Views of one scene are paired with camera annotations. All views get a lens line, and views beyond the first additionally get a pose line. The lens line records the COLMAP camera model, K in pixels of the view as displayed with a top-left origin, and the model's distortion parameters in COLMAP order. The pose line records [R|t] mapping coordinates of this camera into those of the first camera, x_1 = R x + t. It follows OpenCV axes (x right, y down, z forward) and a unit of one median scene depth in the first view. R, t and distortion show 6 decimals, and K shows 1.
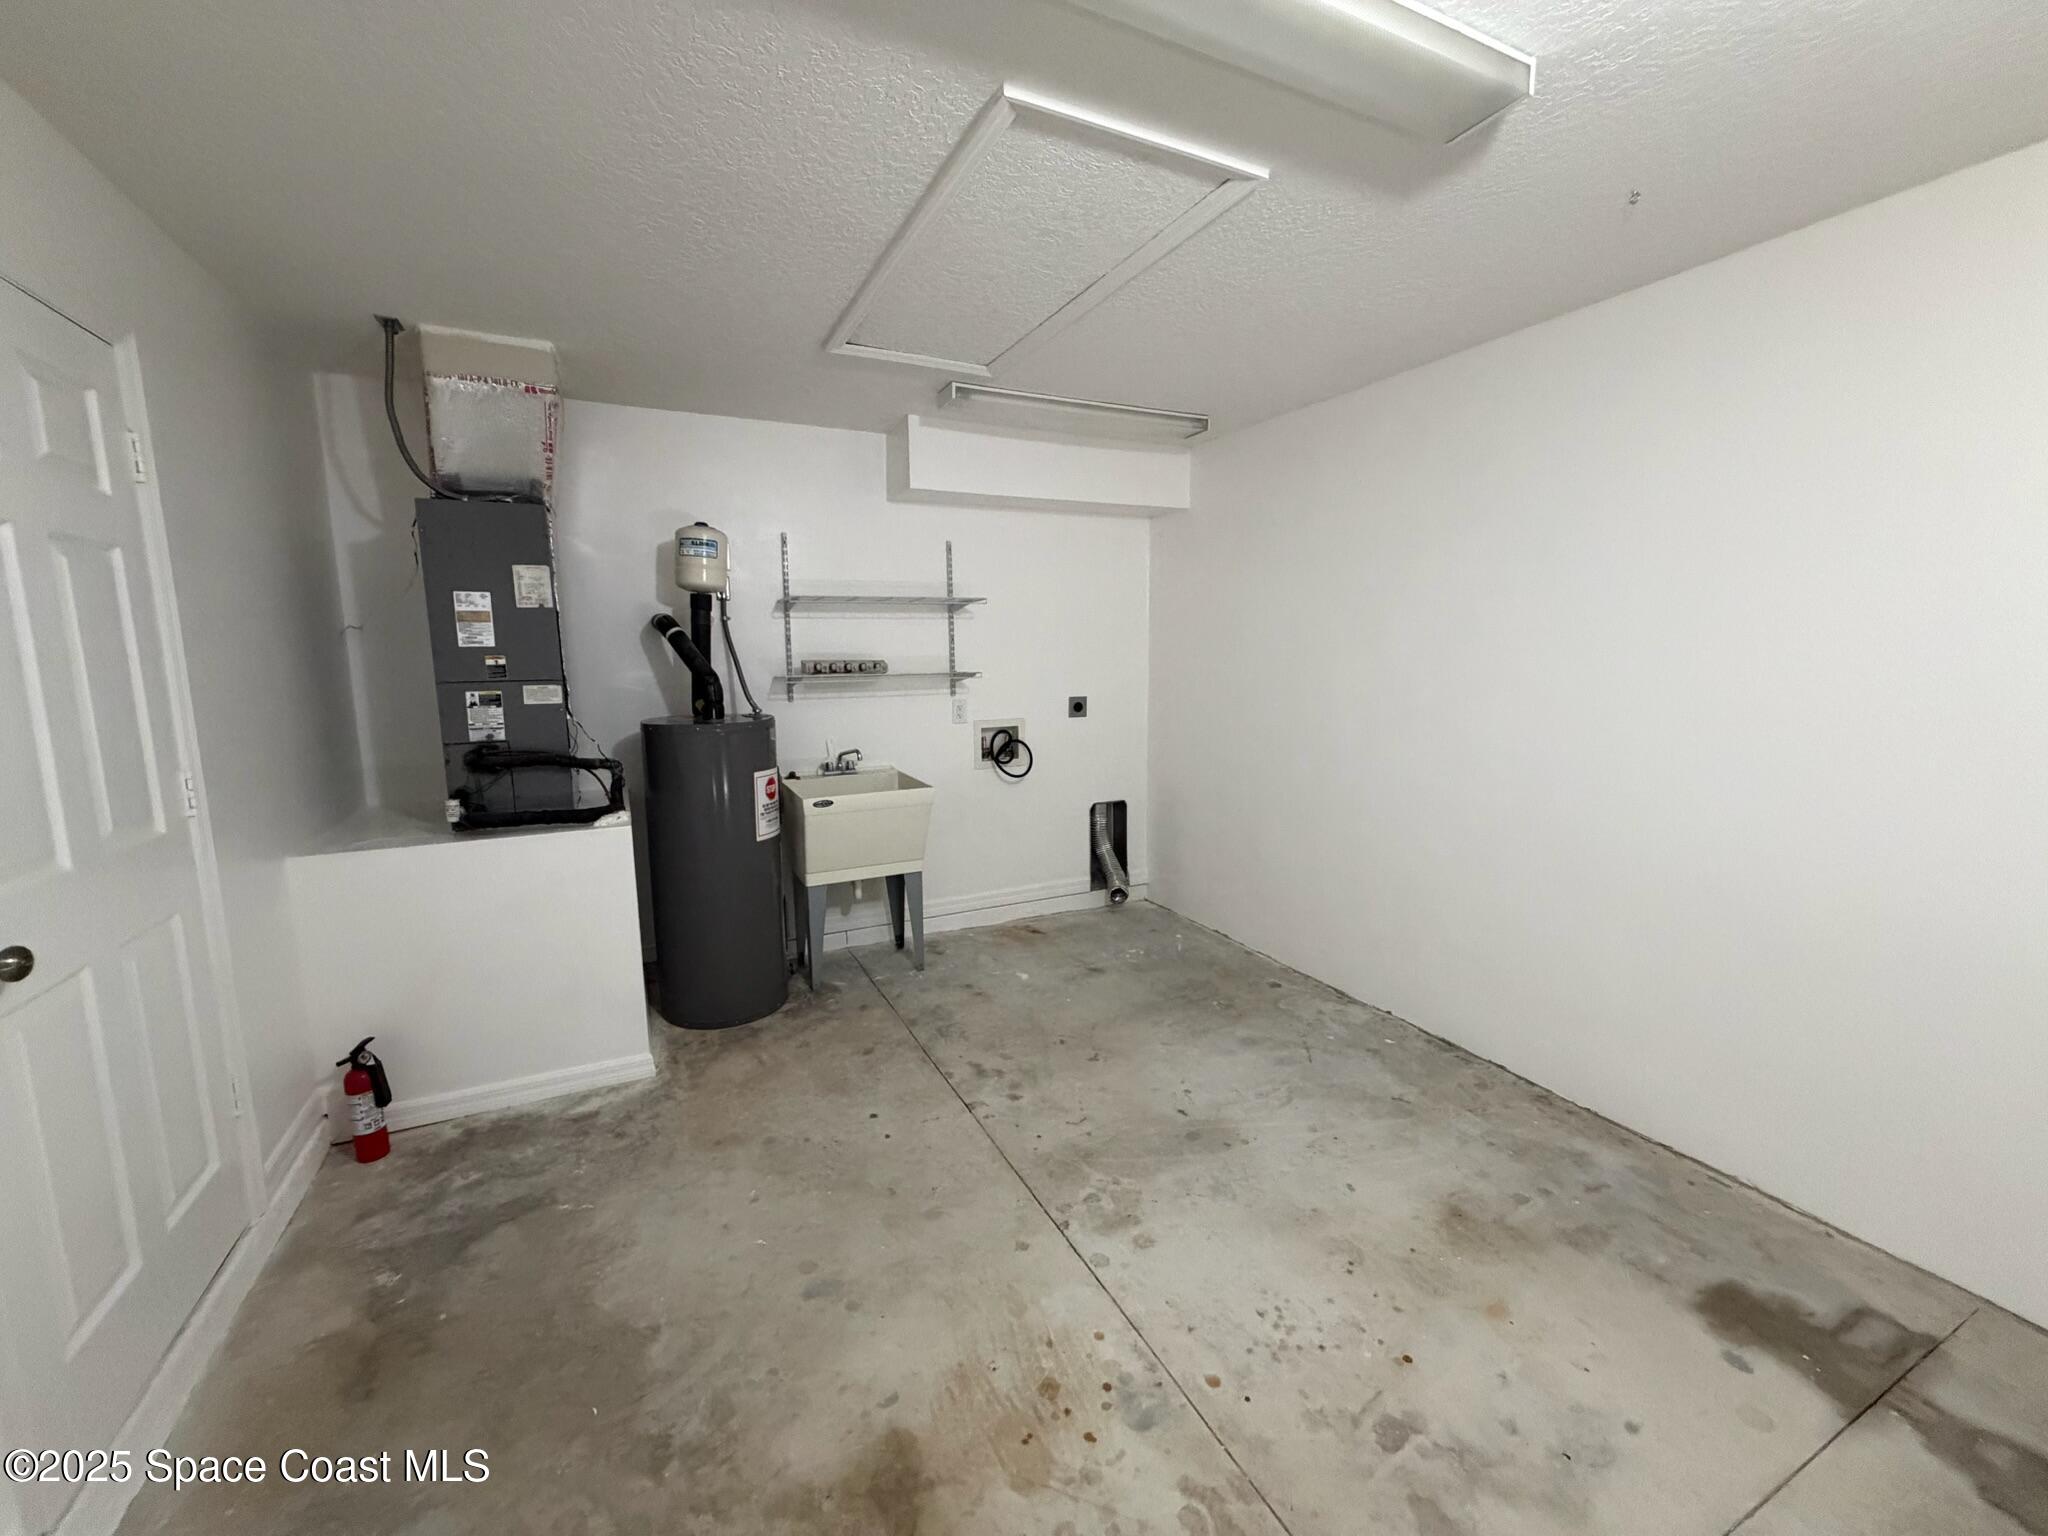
lens RADIAL K [[819.9, 0, 1021.8], [0, 819.9, 765.8], [0, 0, 1]] dist [-0.000081, 0.000318]
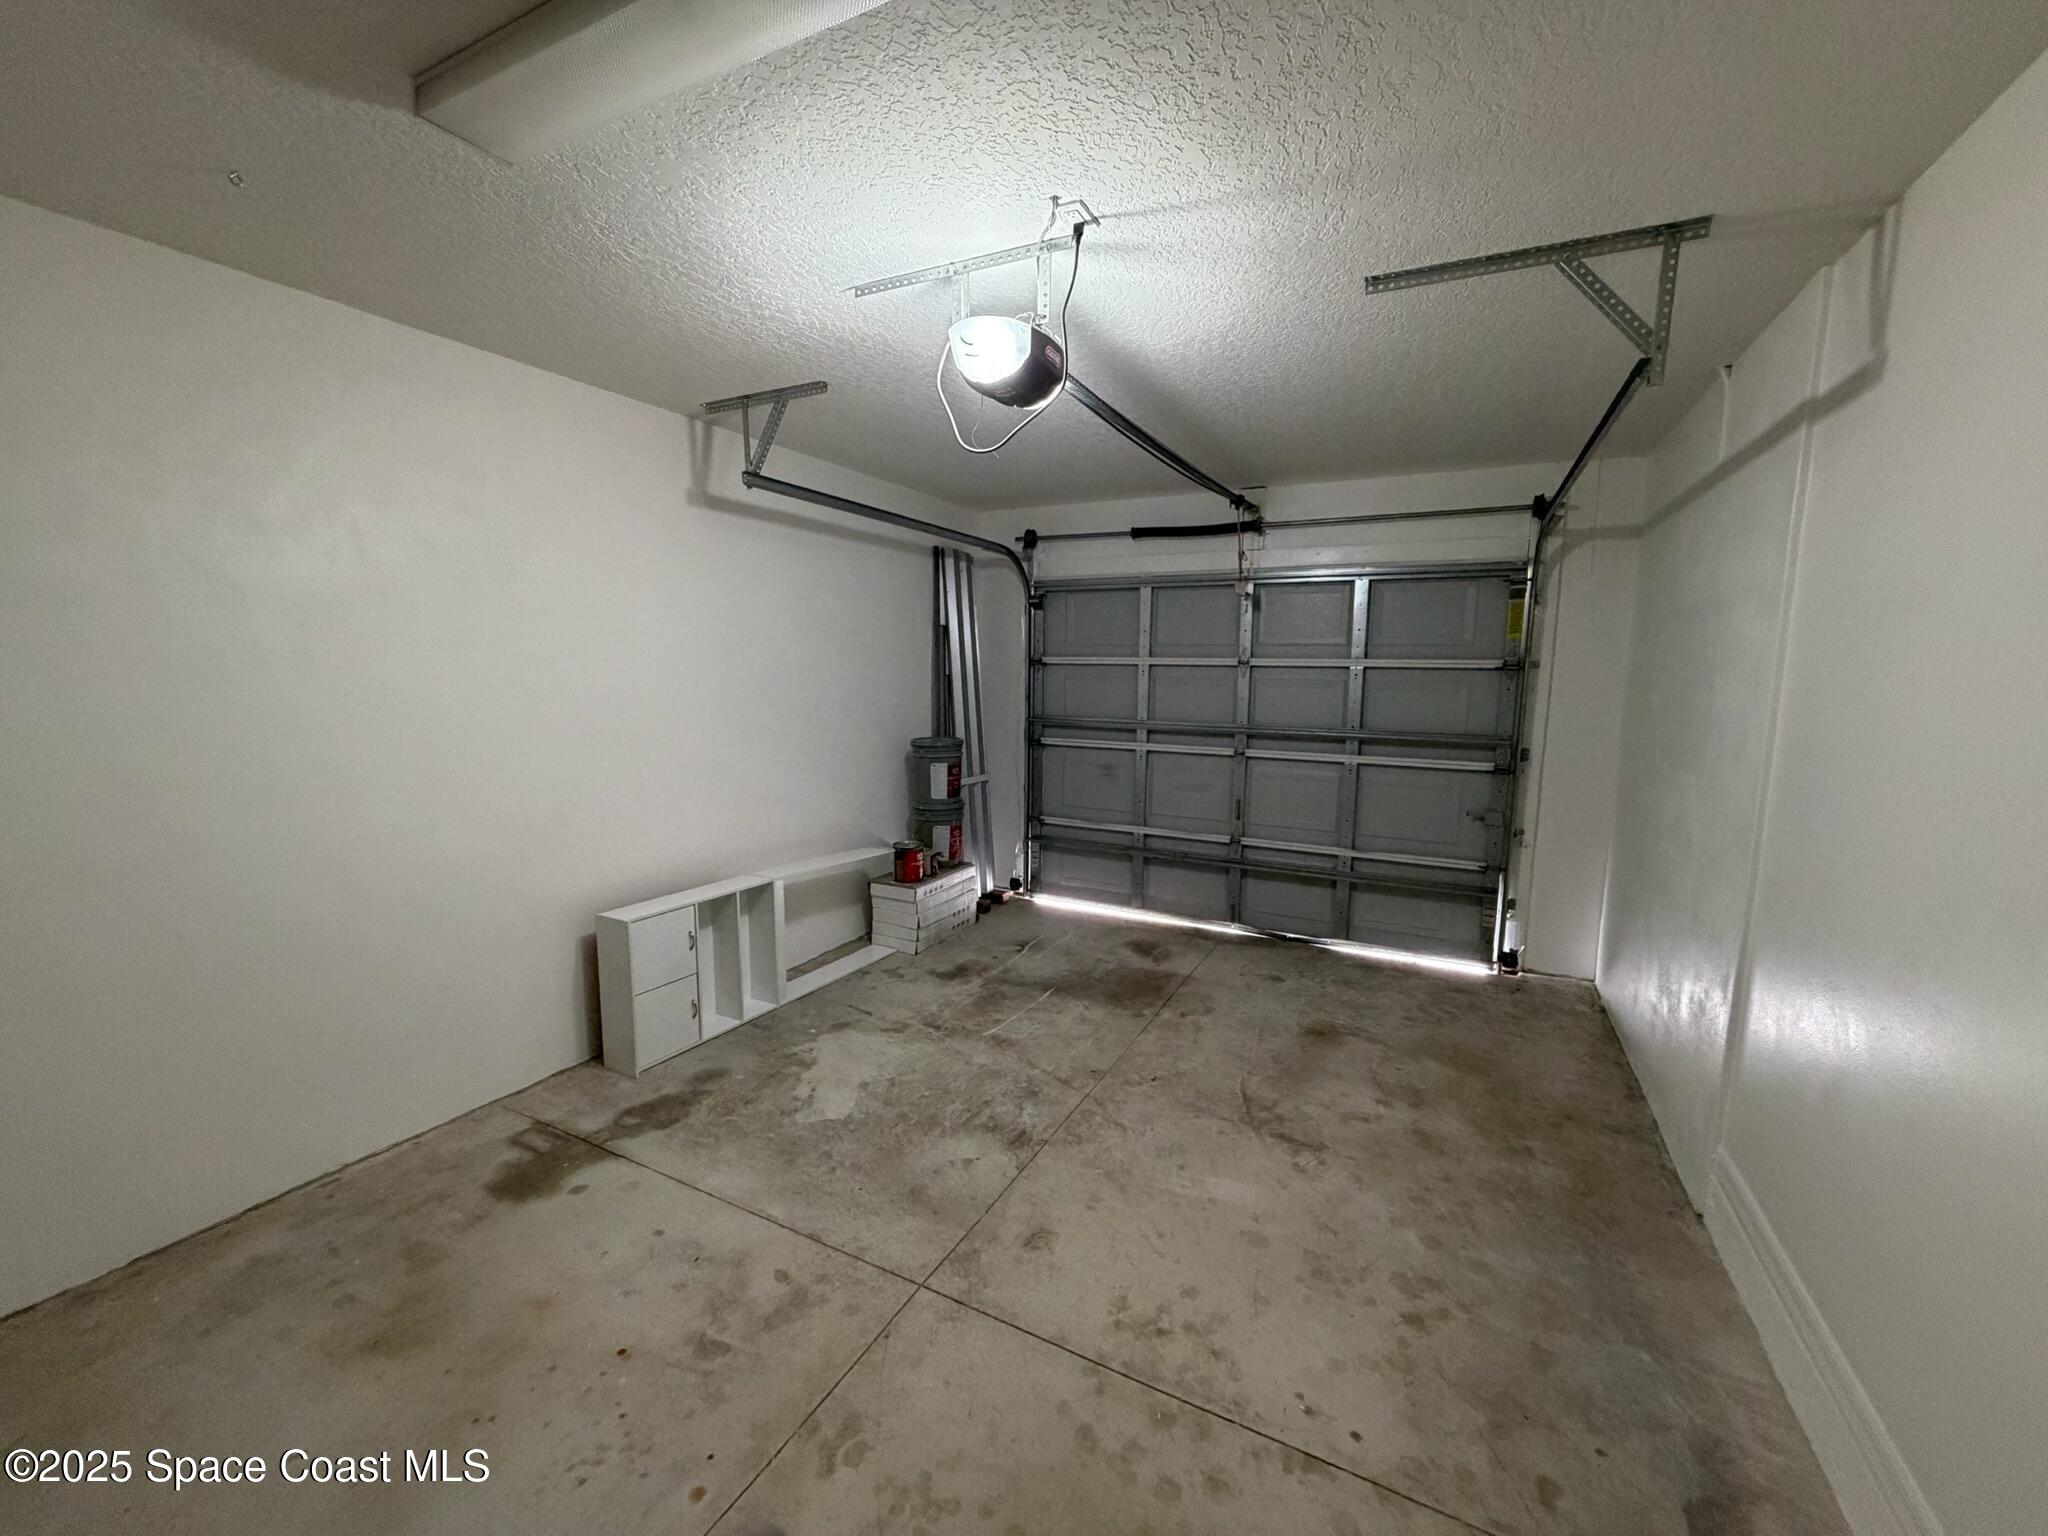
lens RADIAL K [[819.9, 0, 1021.8], [0, 819.9, 765.8], [0, 0, 1]] dist [-0.000081, 0.000318]
pose [[-0.596693, -0.096029, 0.796703, -0.579740], [0.104335, 0.975103, 0.195673, -0.155969], [-0.795658, 0.199881, -0.571818, 1.005288]]
